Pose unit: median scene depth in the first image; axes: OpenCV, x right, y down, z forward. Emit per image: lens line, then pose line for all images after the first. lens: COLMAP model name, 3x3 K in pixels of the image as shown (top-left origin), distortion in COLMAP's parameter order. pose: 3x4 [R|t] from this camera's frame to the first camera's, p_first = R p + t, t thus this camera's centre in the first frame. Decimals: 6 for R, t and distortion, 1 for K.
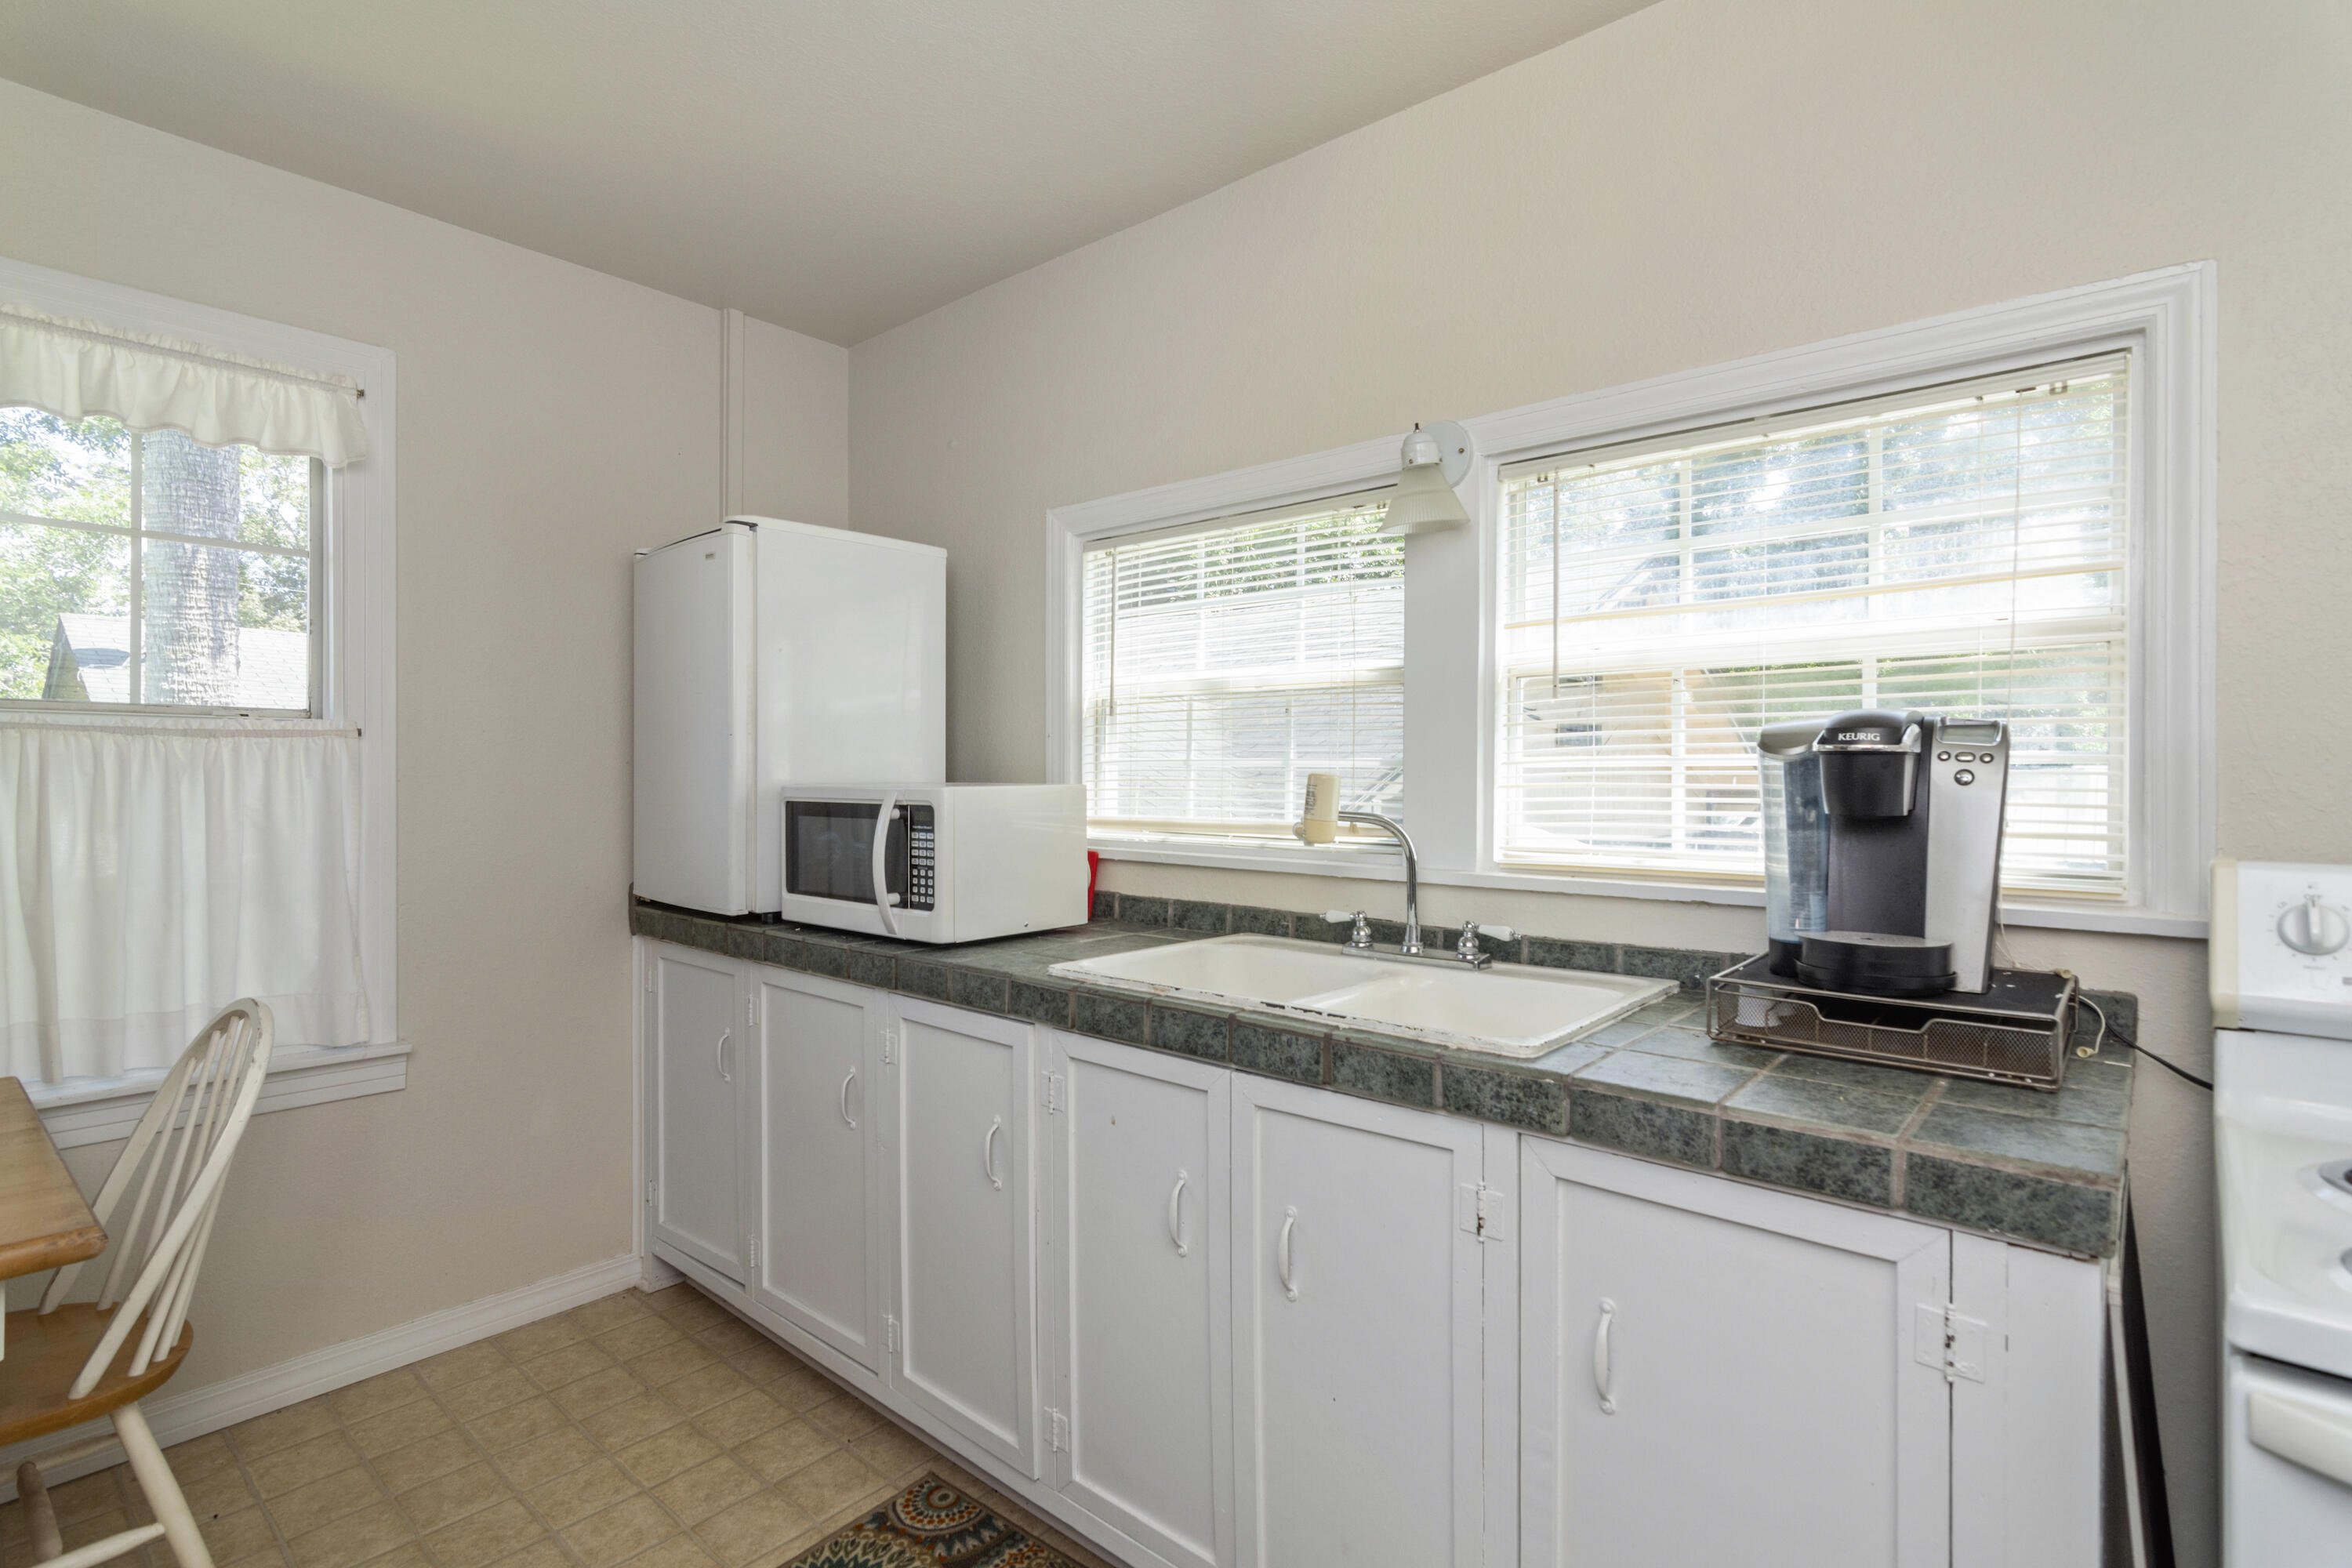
lens RADIAL K [[1157.7, 0, 1169.3], [0, 1157.7, 769.3], [0, 0, 1]] dist [-0.002115, 0.003012]
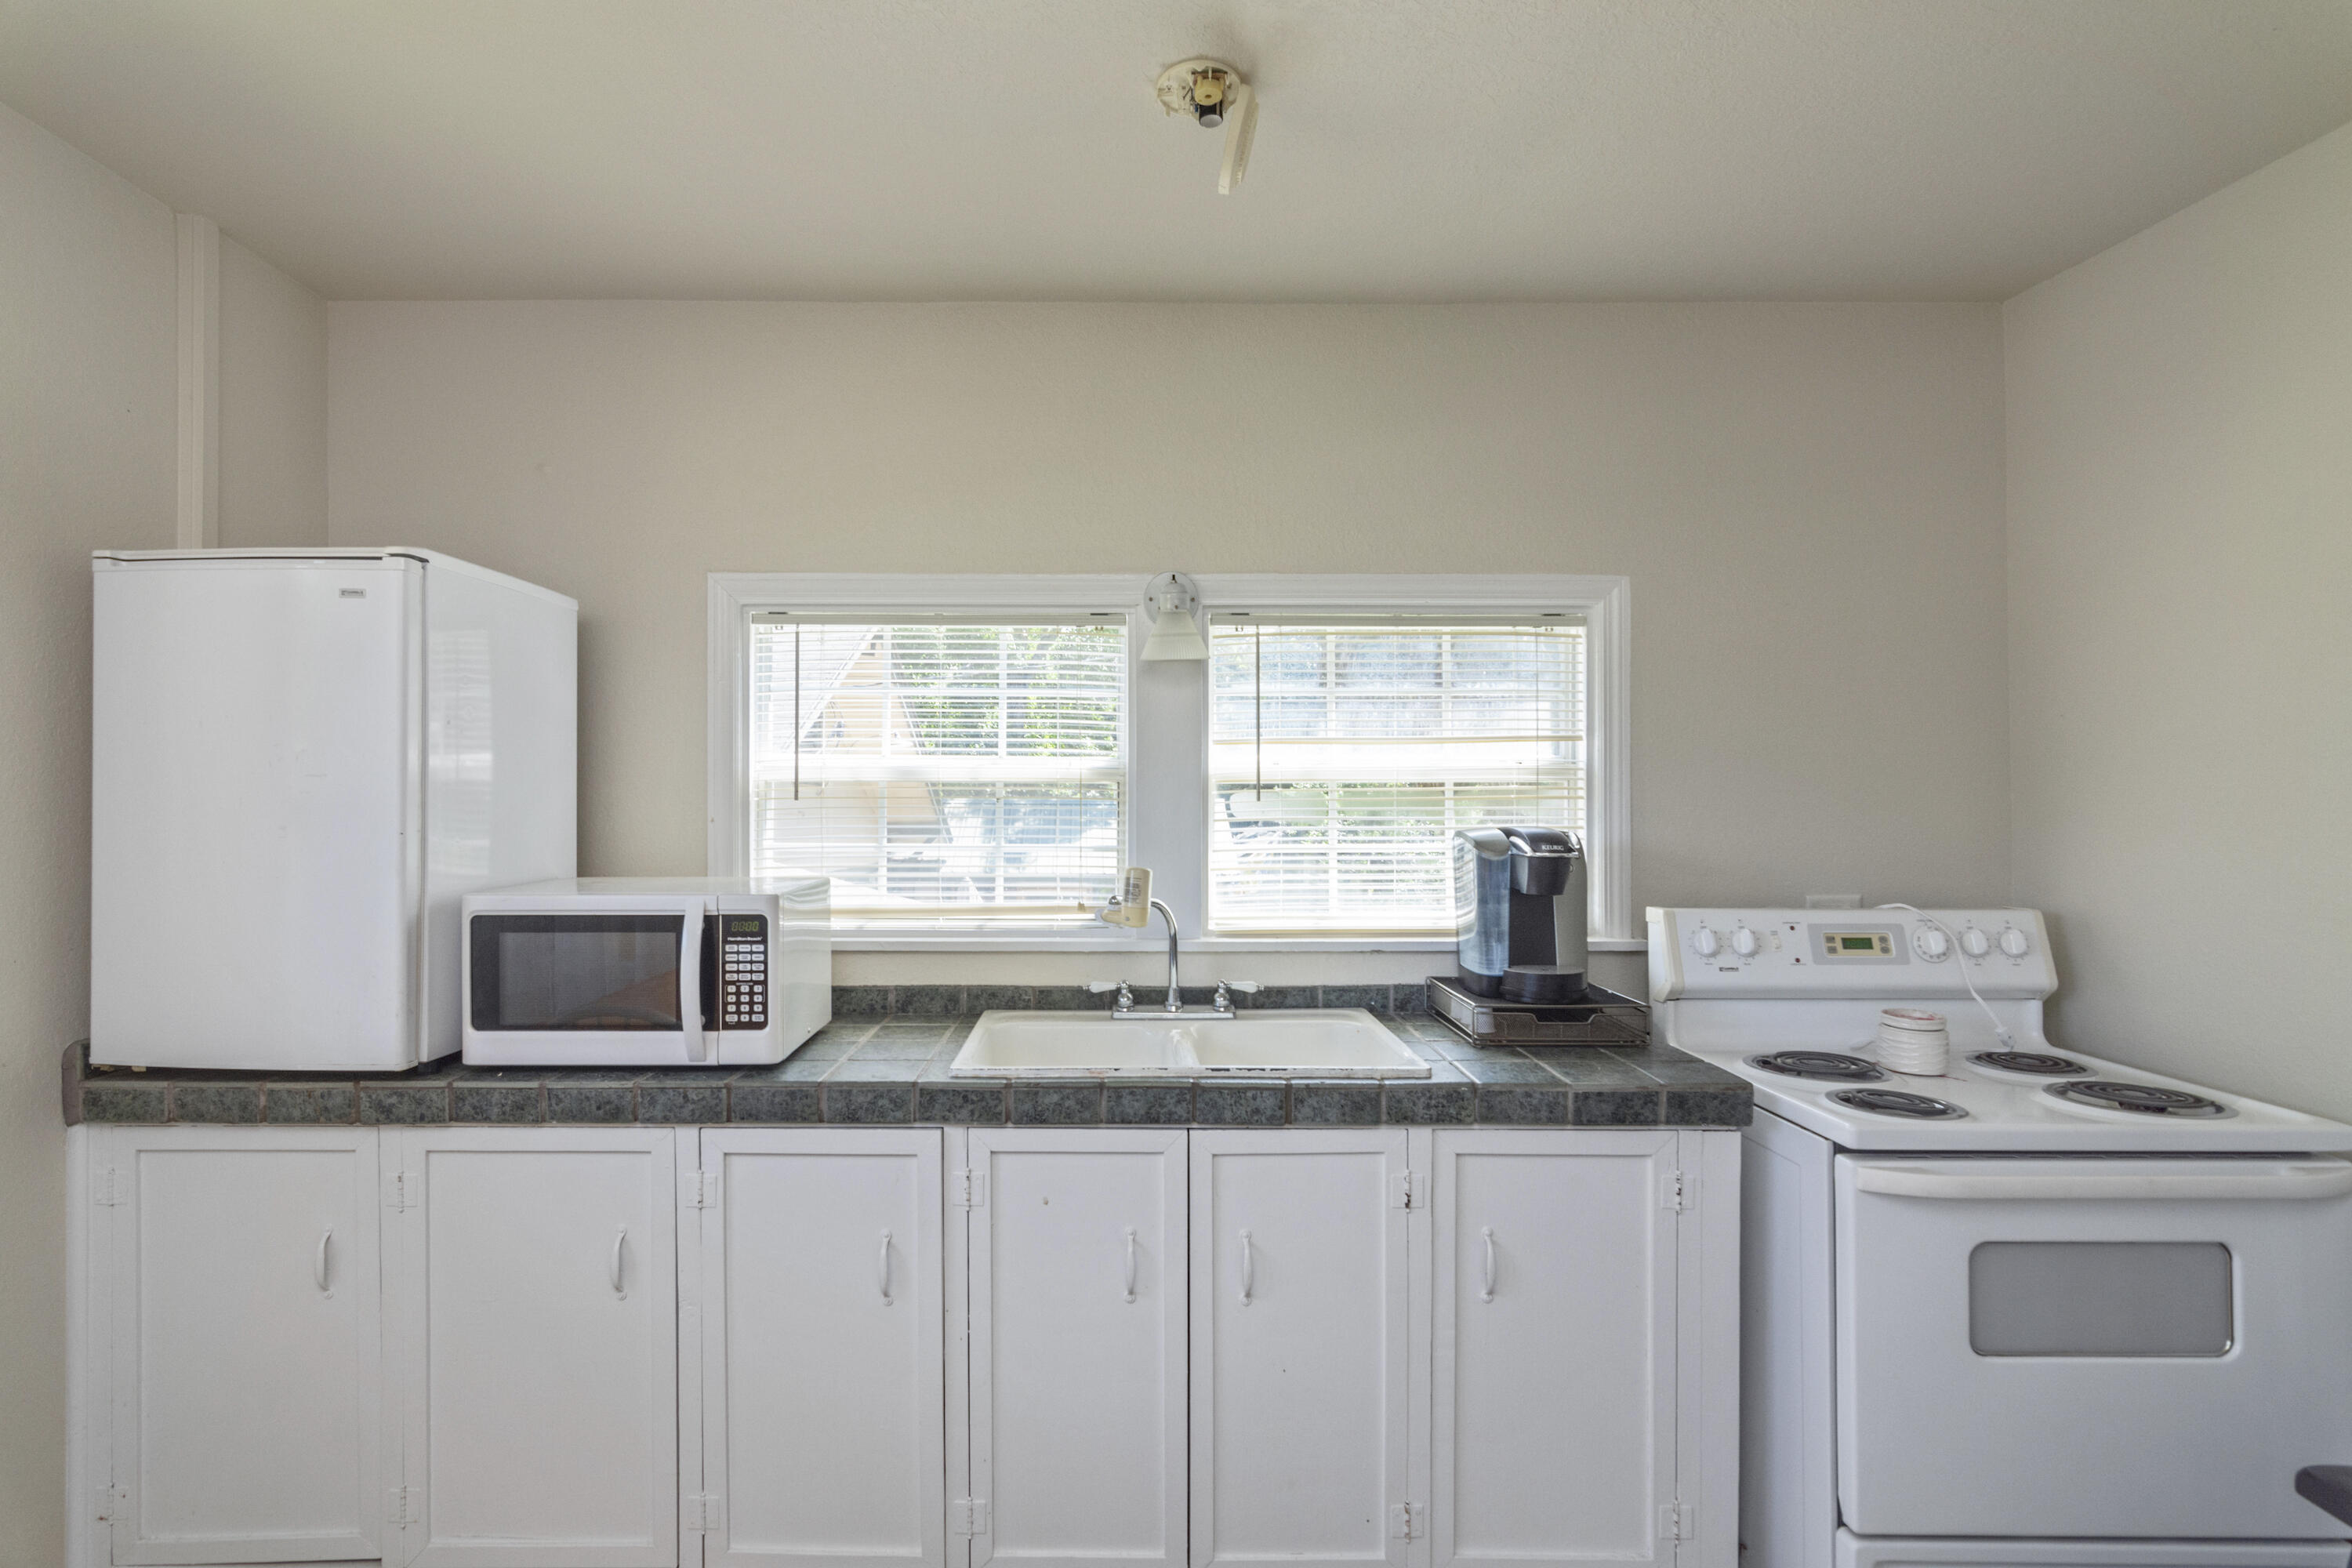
lens RADIAL K [[1157.7, 0, 1160.7], [0, 1157.7, 792.4], [0, 0, 1]] dist [-0.002115, 0.003012]
pose [[0.732090, 0.004581, 0.681193, -0.651779], [-0.004196, 0.999989, -0.002216, -0.070432], [-0.681195, -0.001236, 0.732101, 0.123779]]
